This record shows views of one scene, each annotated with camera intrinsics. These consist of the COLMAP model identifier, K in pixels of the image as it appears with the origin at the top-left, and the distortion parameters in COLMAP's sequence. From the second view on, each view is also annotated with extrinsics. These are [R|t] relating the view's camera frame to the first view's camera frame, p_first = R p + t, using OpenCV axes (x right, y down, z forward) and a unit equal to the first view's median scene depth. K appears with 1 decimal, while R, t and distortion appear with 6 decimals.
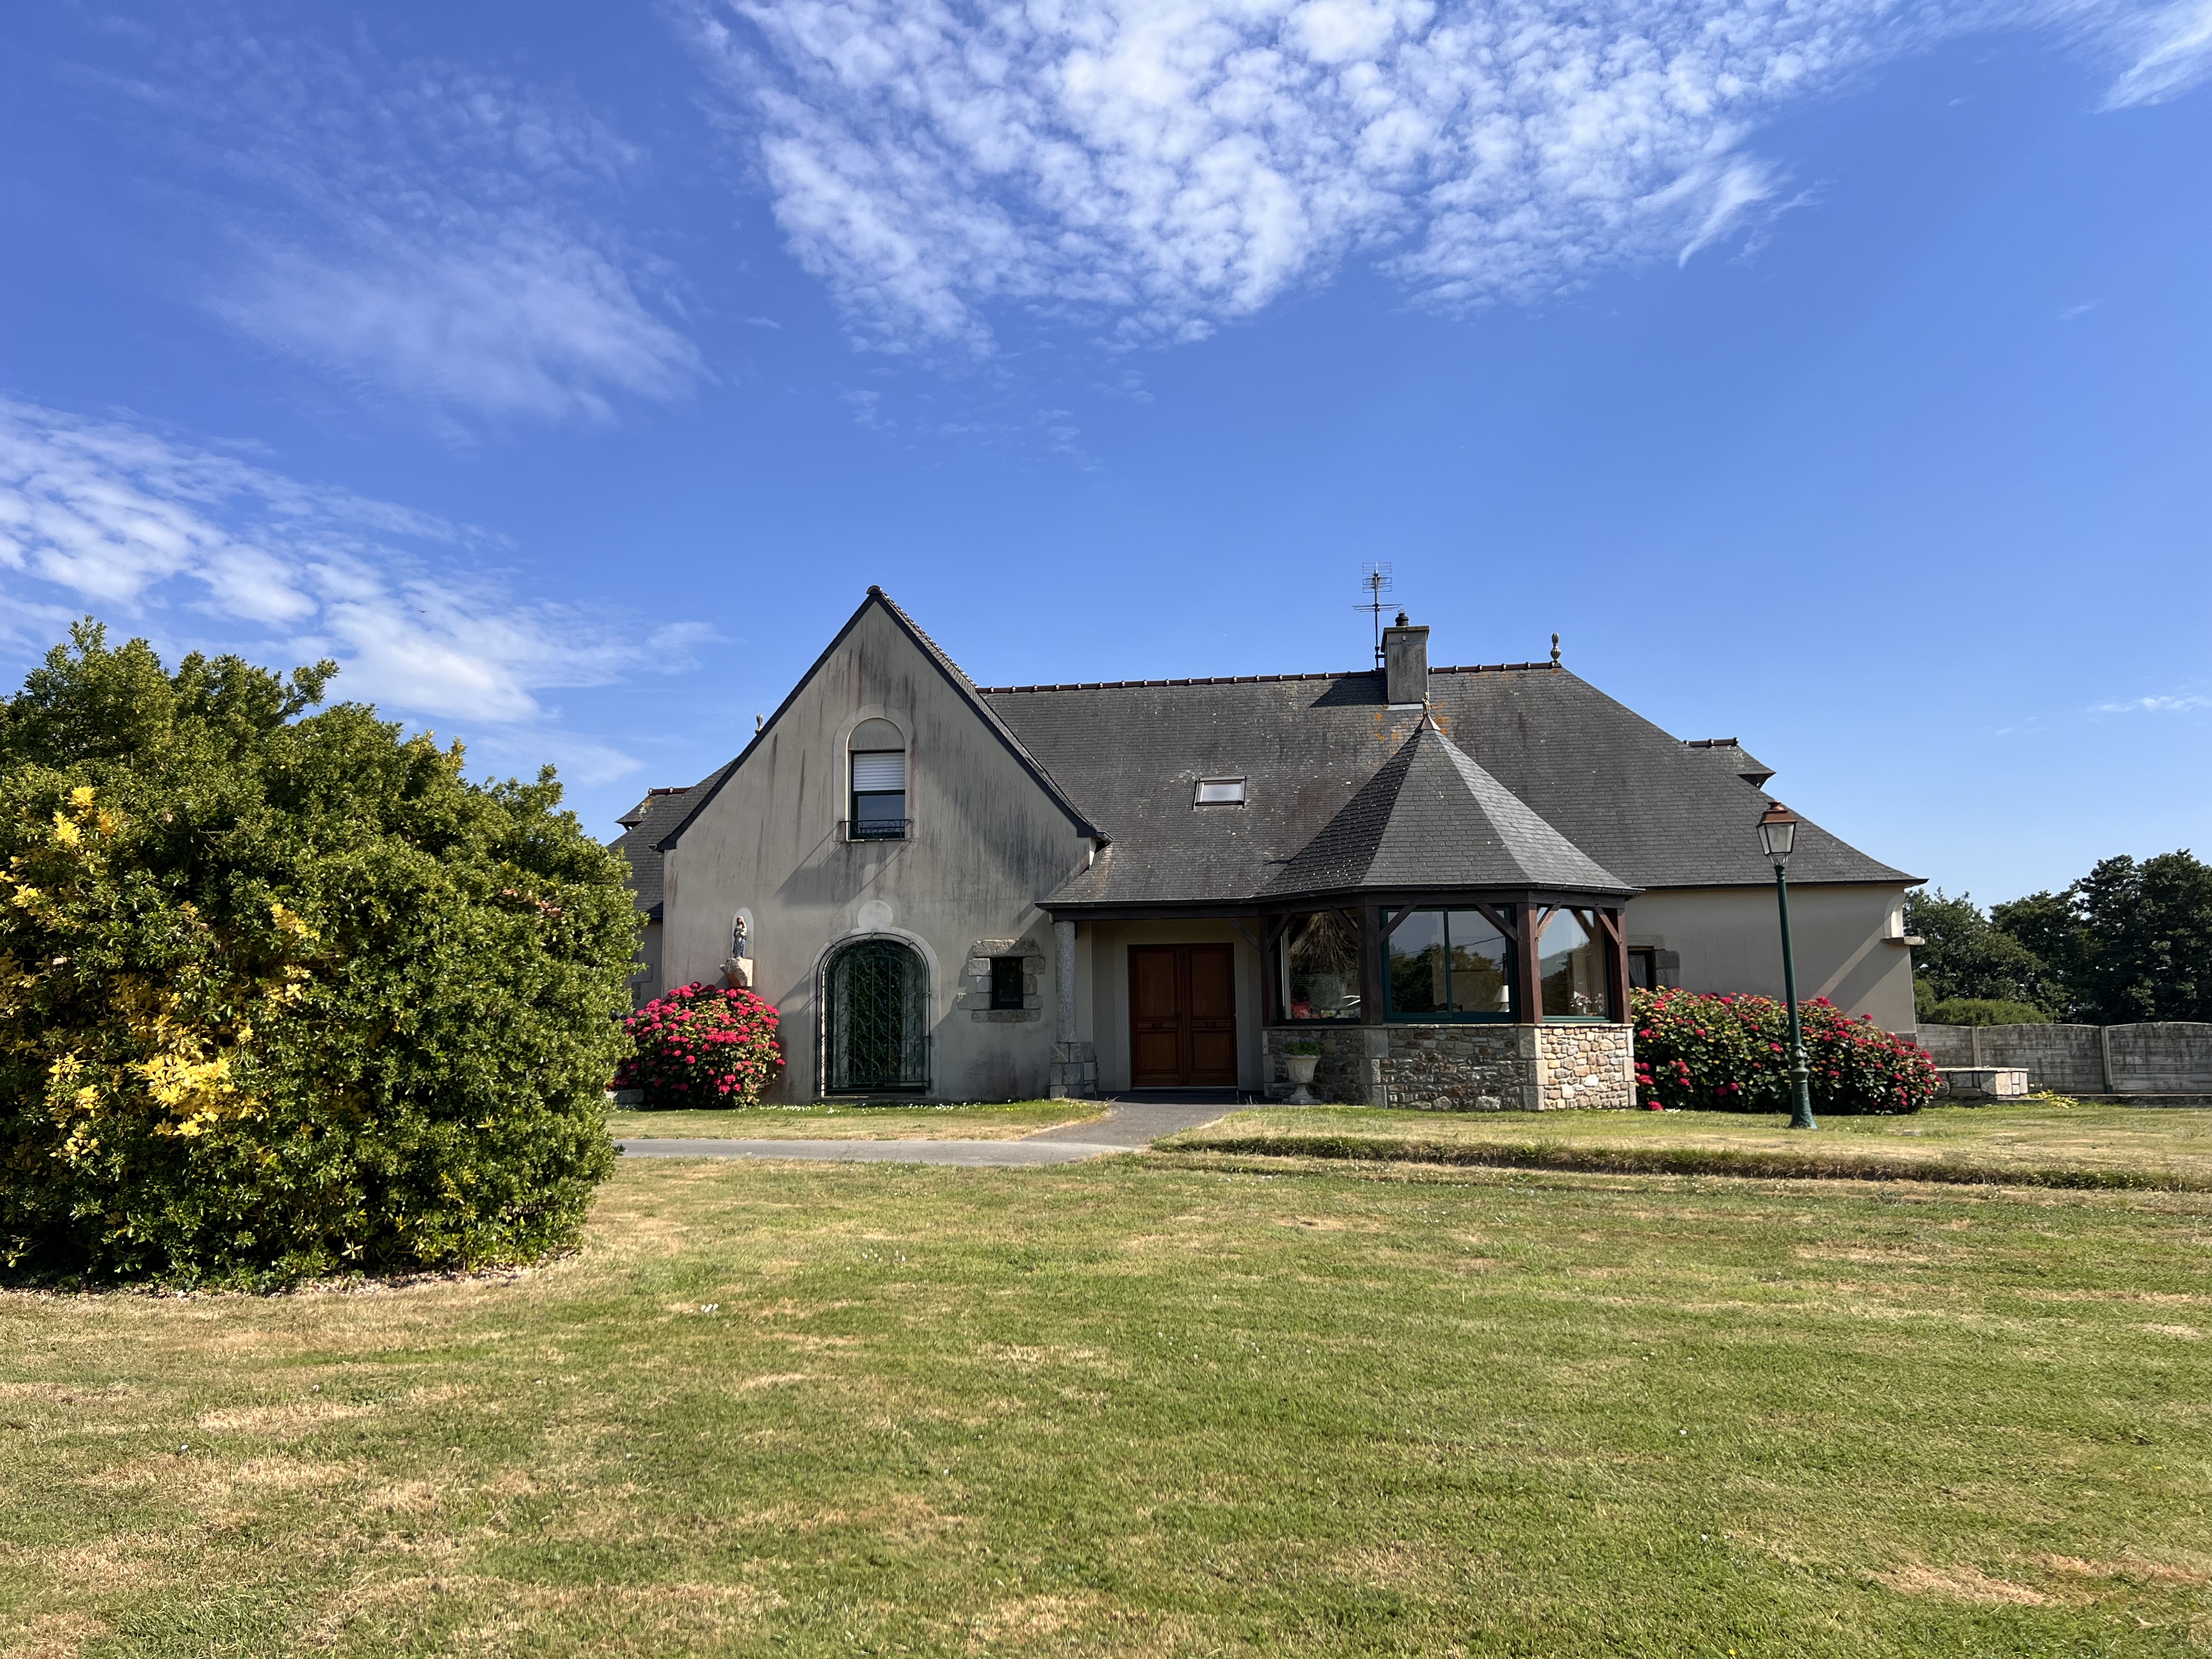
lens RADIAL K [[1637.2, 0, 1106.0], [0, 1637.2, 829.5], [0, 0, 1]] dist [0.110429, -0.201767]
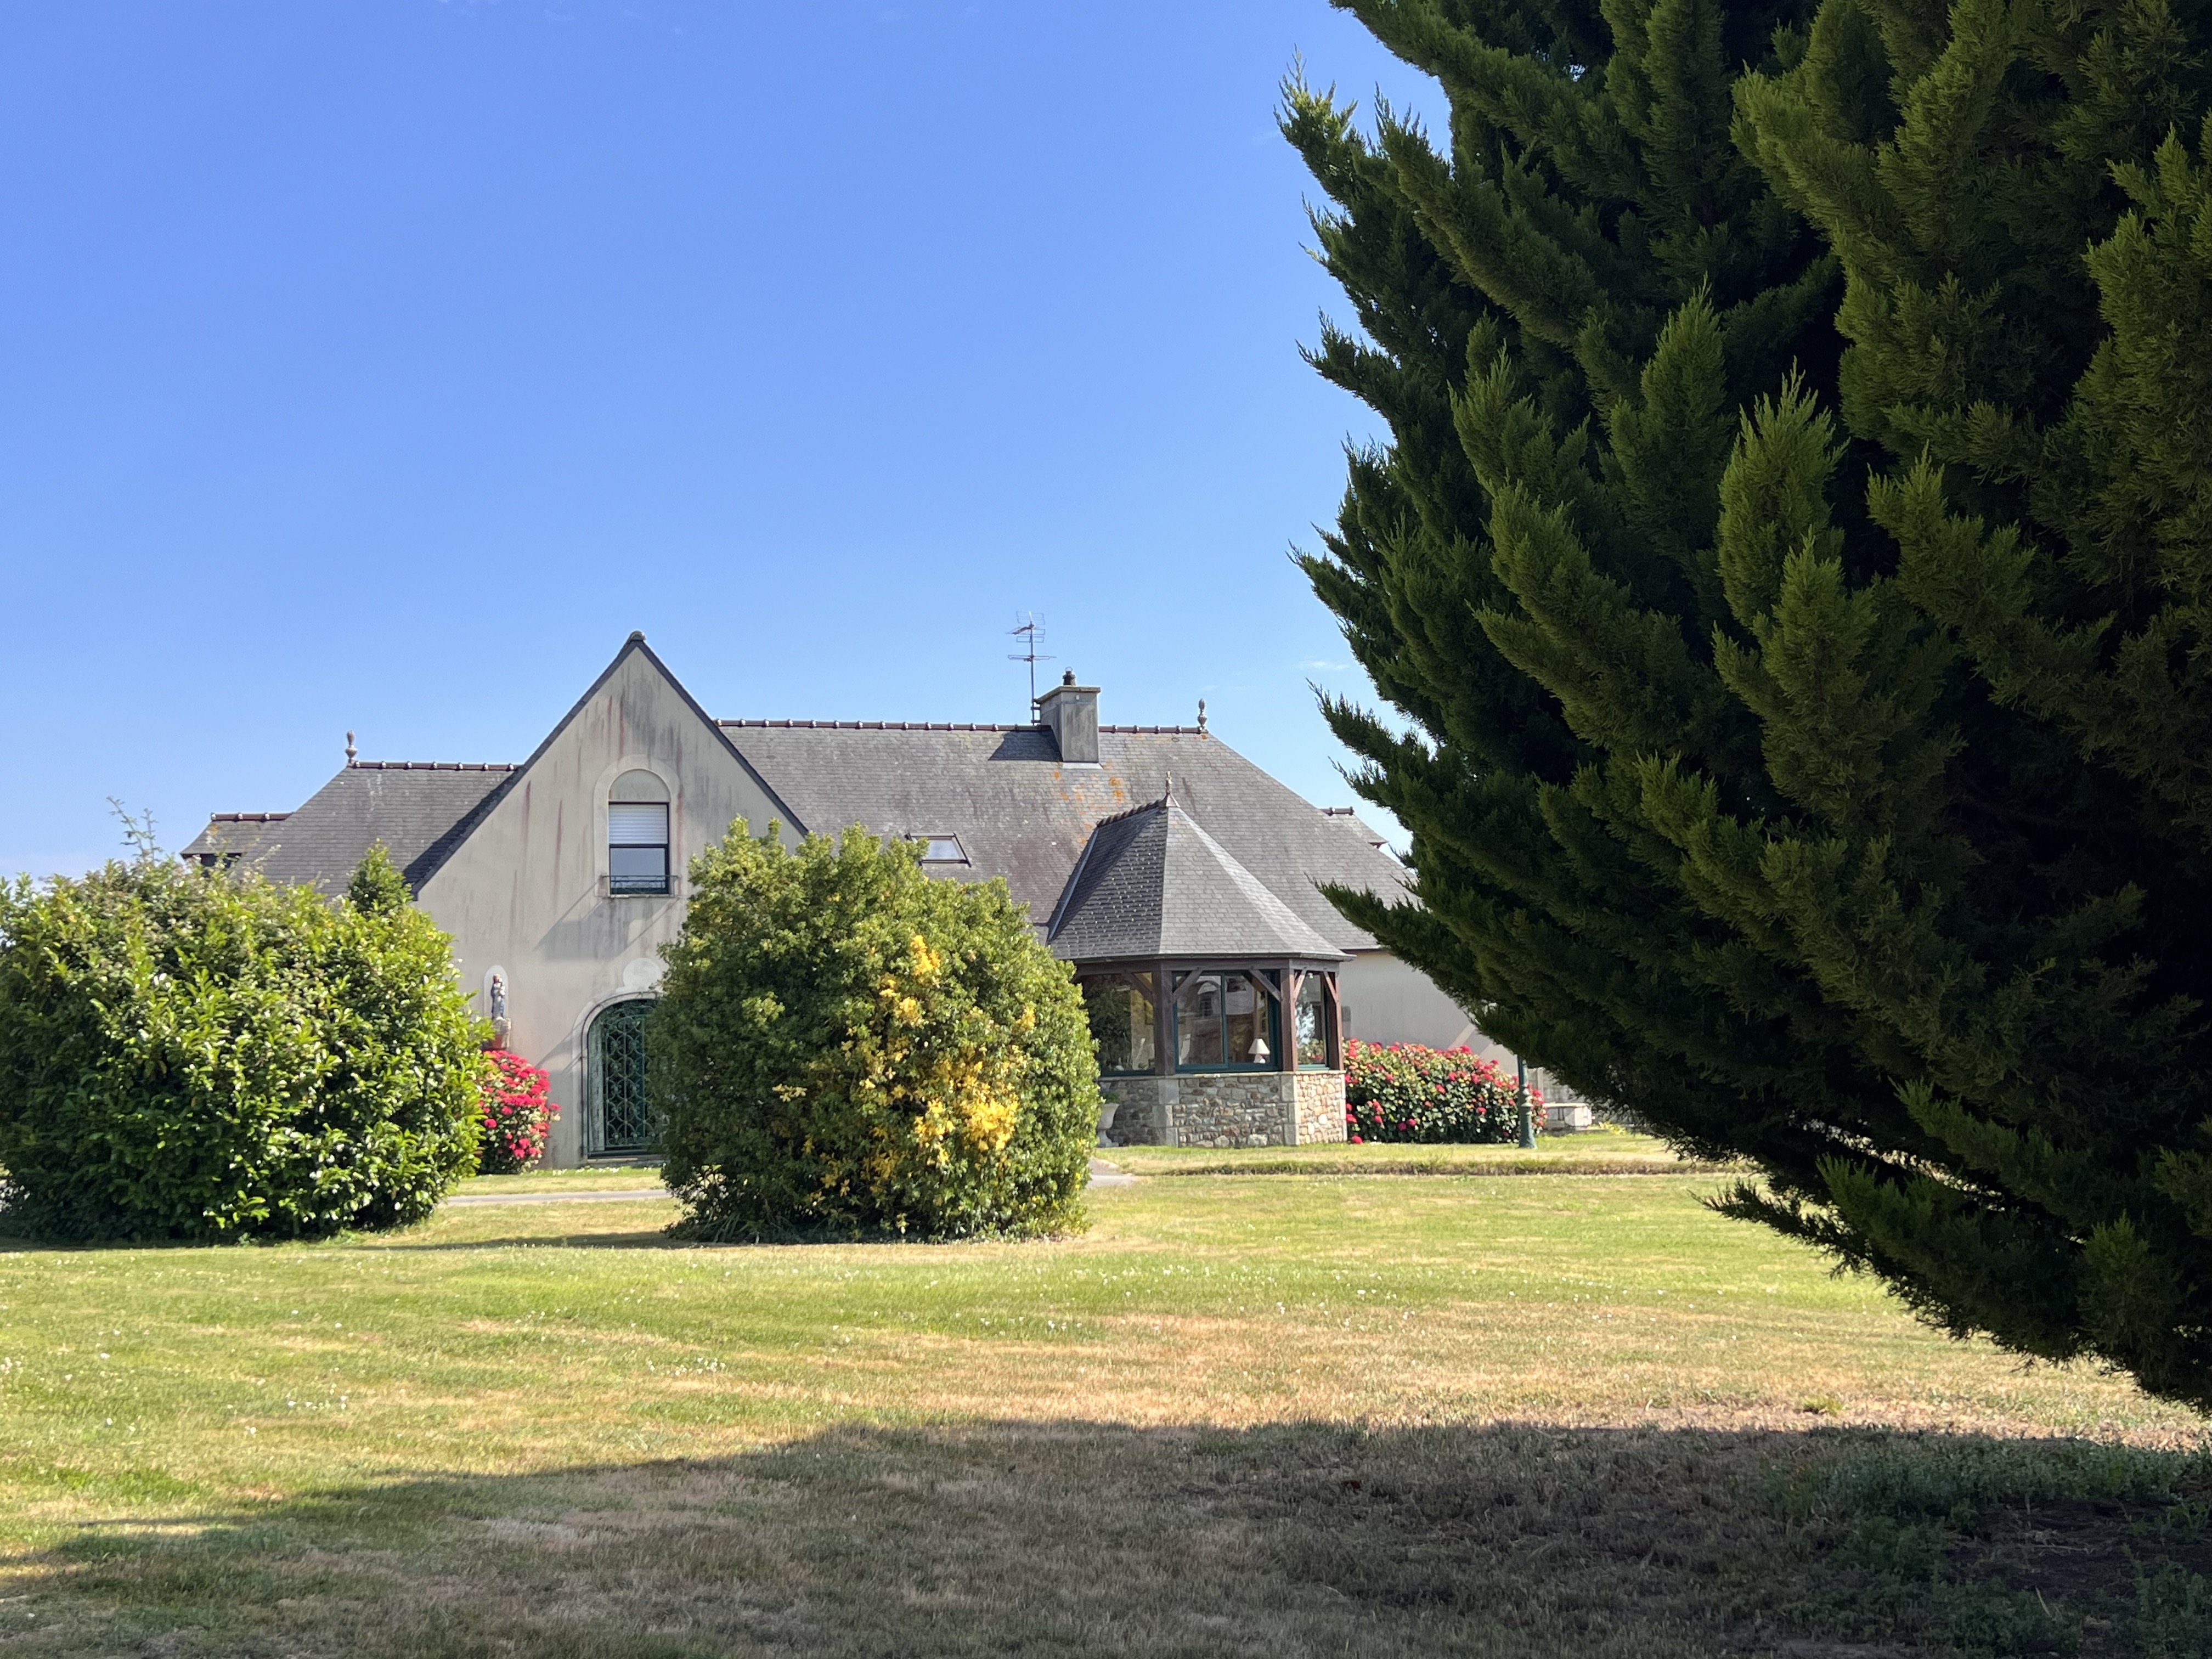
lens RADIAL K [[2480.4, 0, 1106.0], [0, 2480.4, 829.5], [0, 0, 1]] dist [0.162023, -0.001750]
pose [[0.898769, 0.028205, 0.437514, -0.573595], [-0.036613, 0.999271, 0.010793, -0.062505], [-0.436891, -0.025719, 0.899147, -0.478602]]
